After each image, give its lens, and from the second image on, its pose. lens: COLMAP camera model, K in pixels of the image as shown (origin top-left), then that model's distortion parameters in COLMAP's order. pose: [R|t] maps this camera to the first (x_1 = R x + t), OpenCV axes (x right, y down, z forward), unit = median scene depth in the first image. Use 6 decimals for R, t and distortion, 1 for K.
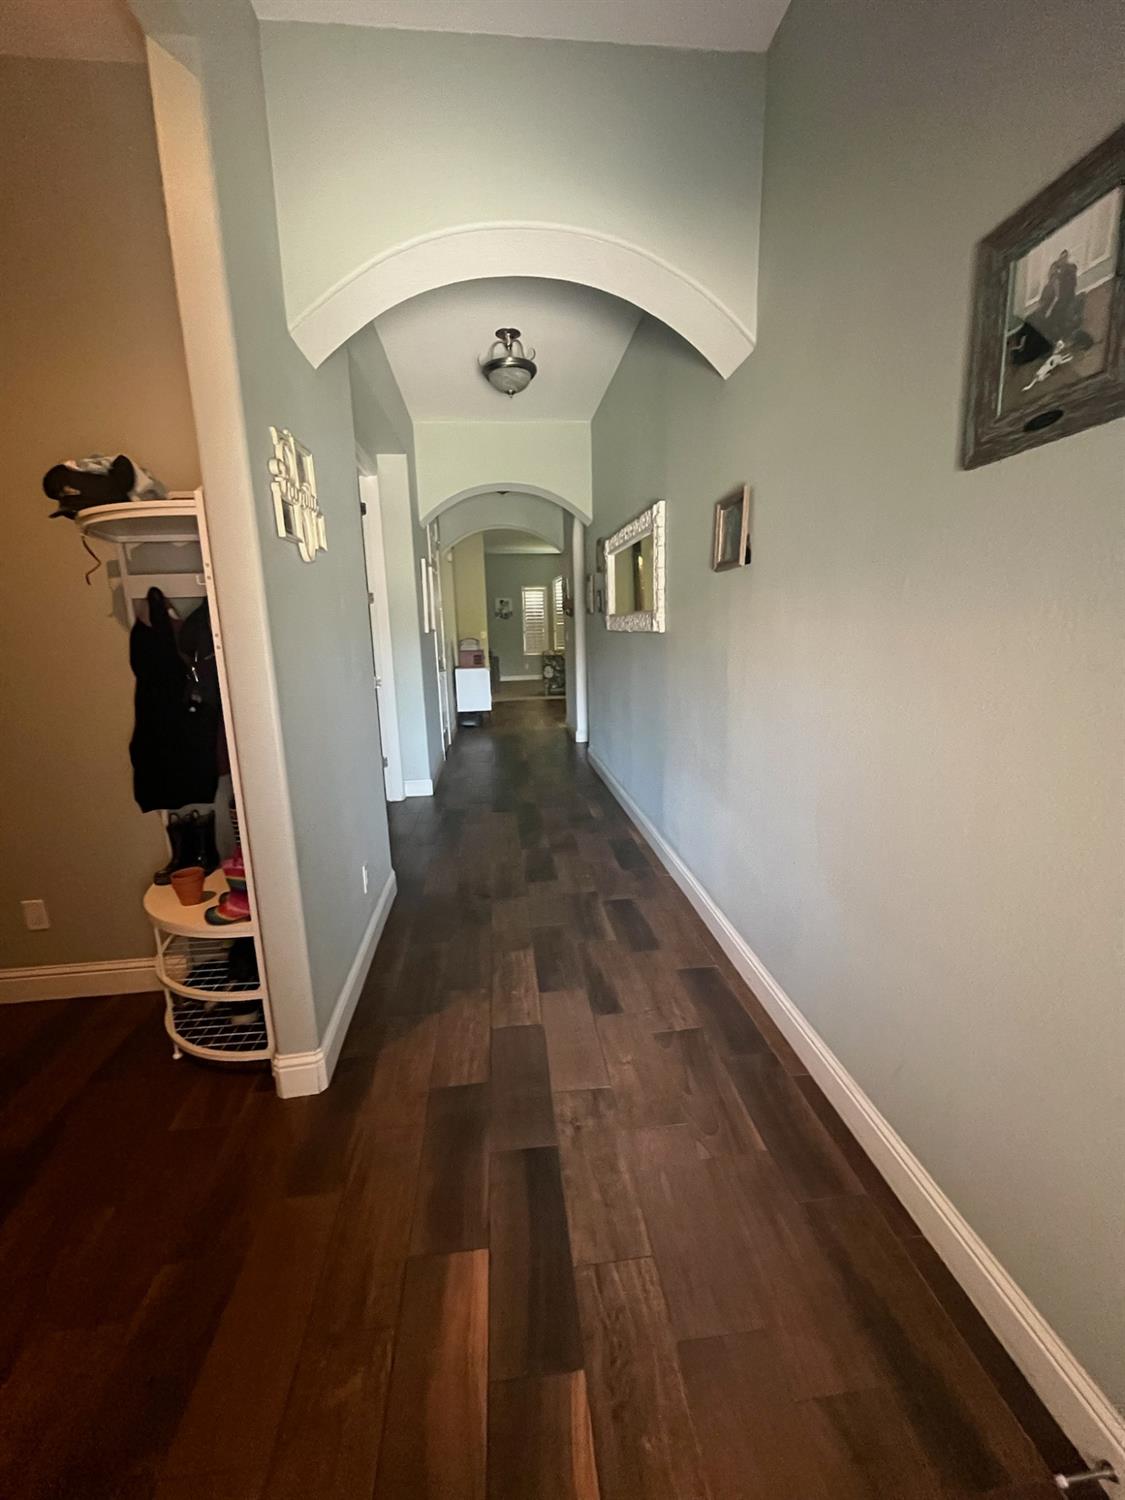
lens RADIAL K [[601.1, 0, 556.1], [0, 601.1, 747.5], [0, 0, 1]] dist [-0.008601, 0.000573]
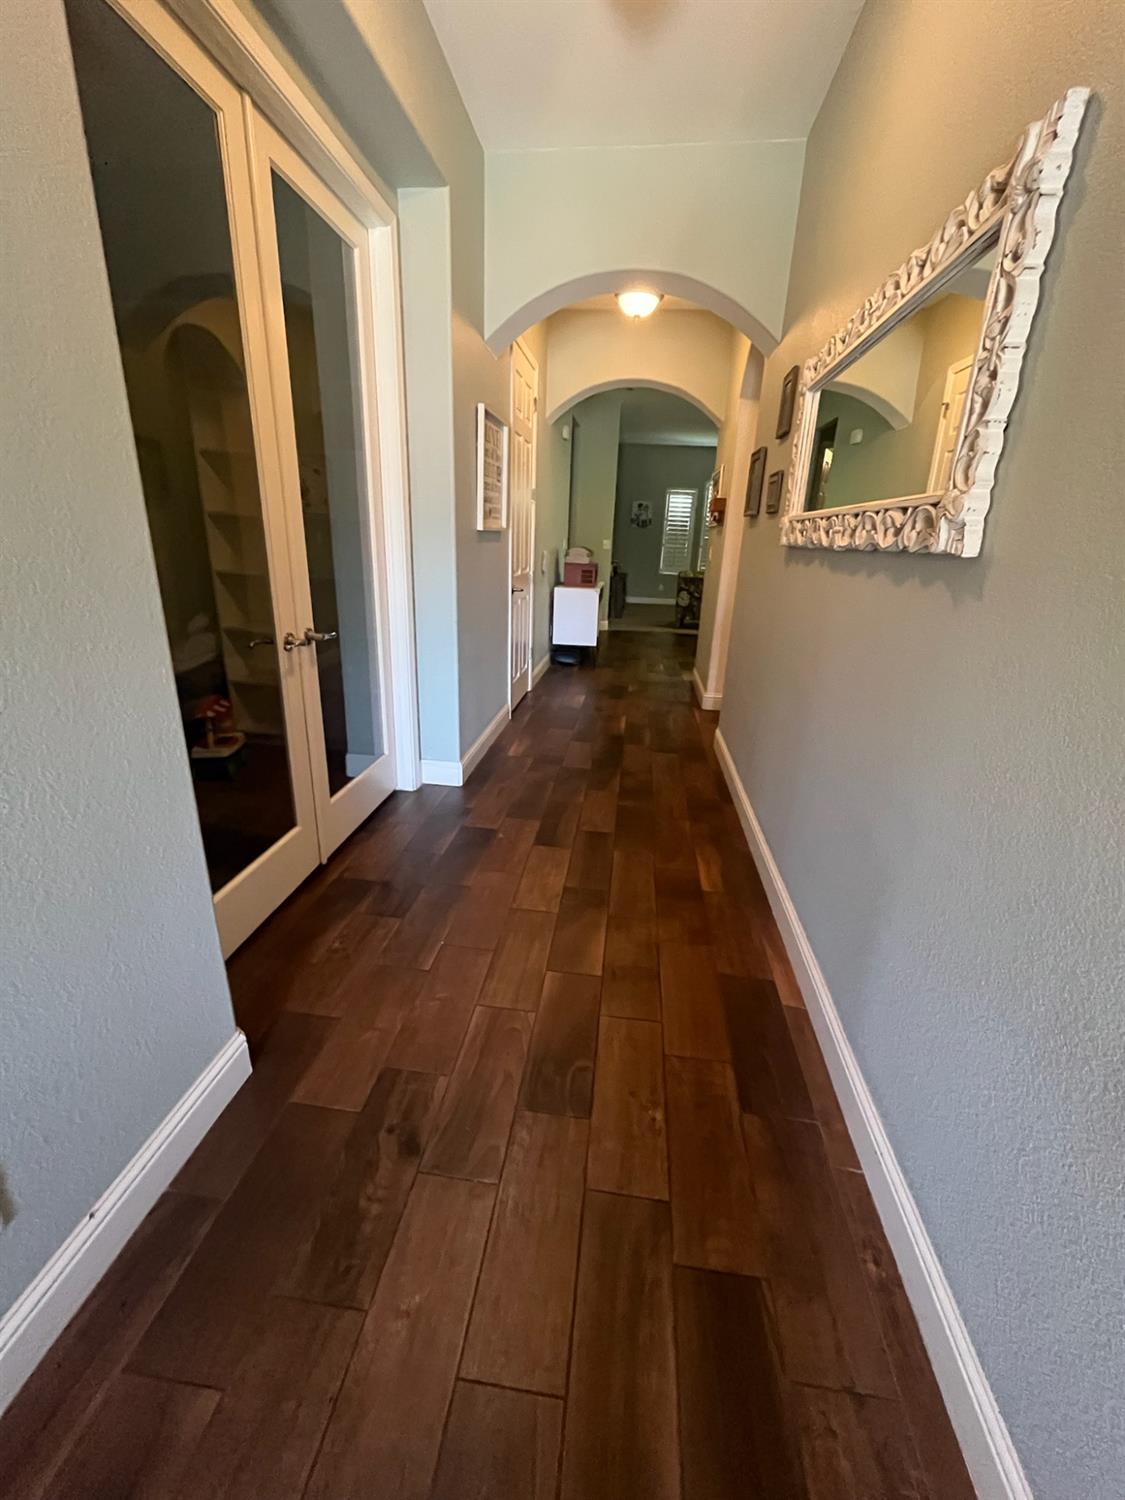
lens RADIAL K [[601.1, 0, 569.7], [0, 601.1, 747.4], [0, 0, 1]] dist [-0.008601, 0.000573]
pose [[0.974804, 0.134434, -0.178001, 0.045978], [-0.109132, 0.983387, 0.145049, -0.161255], [0.194544, -0.121969, 0.973281, 0.901316]]
